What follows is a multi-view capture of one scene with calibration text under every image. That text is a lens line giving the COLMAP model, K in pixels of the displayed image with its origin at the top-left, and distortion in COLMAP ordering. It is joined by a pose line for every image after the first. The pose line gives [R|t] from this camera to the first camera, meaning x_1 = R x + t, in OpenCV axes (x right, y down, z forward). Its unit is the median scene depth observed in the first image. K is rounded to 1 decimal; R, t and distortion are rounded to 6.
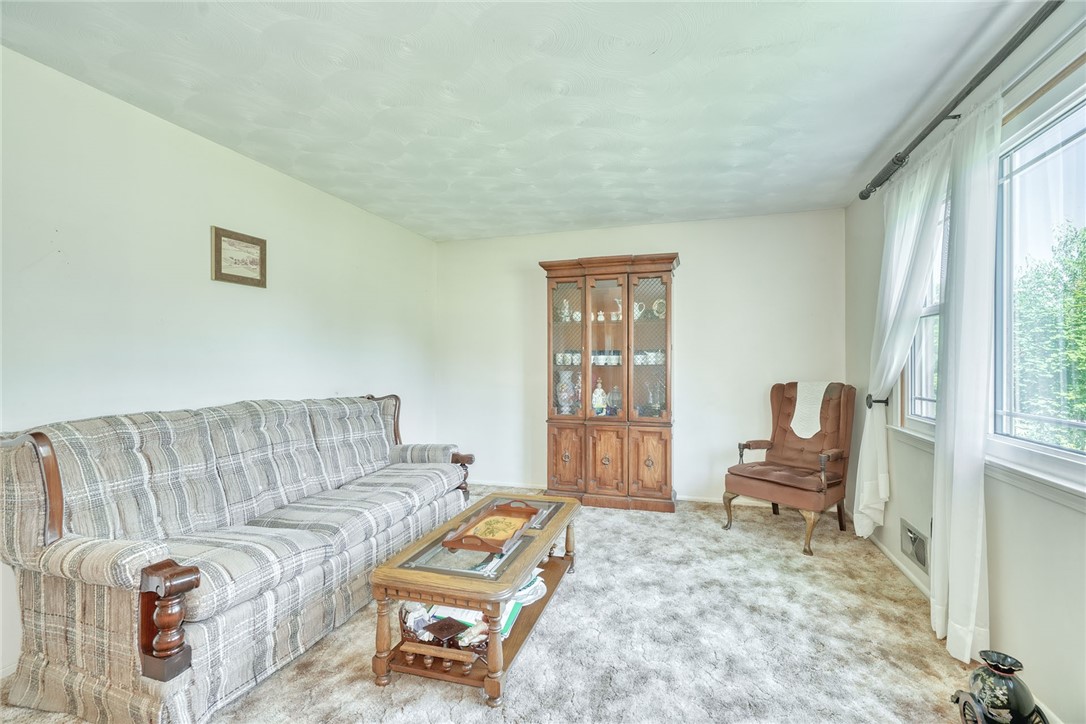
lens RADIAL K [[501.3, 0, 544.9], [0, 501.3, 363.7], [0, 0, 1]] dist [-0.001906, -0.000548]
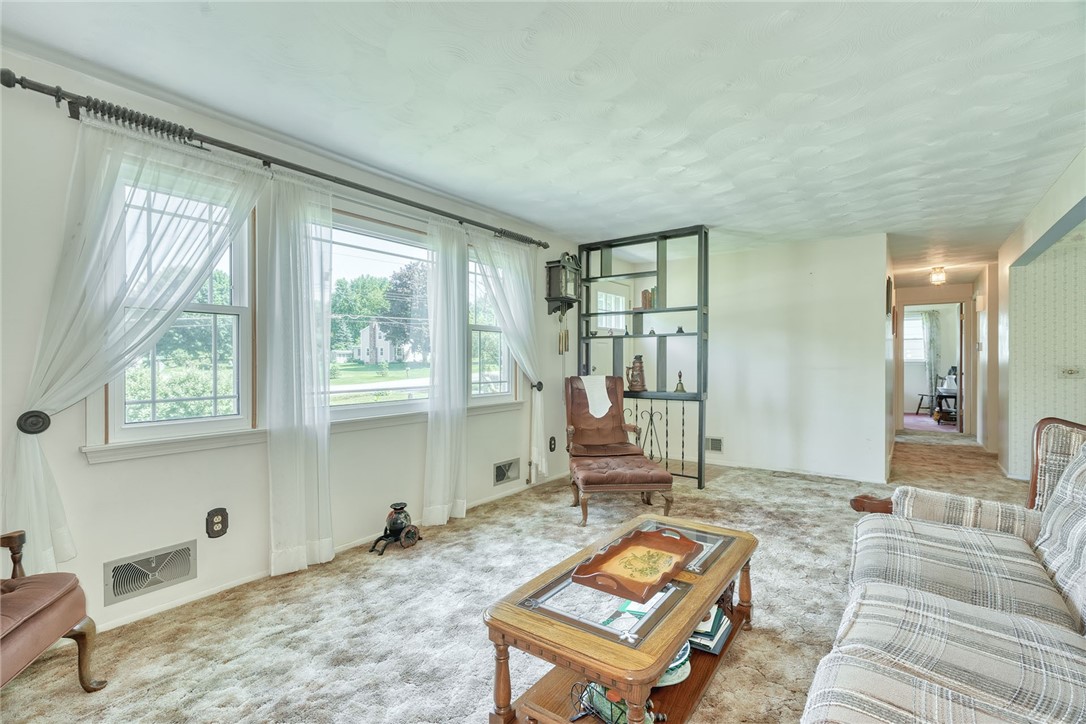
lens RADIAL K [[501.3, 0, 540.6], [0, 501.3, 362.0], [0, 0, 1]] dist [-0.001906, -0.000548]
pose [[-0.941214, -0.001053, 0.337808, -0.198553], [0.003200, 0.999922, 0.012033, -0.007559], [-0.337795, 0.012407, -0.941138, 1.697059]]
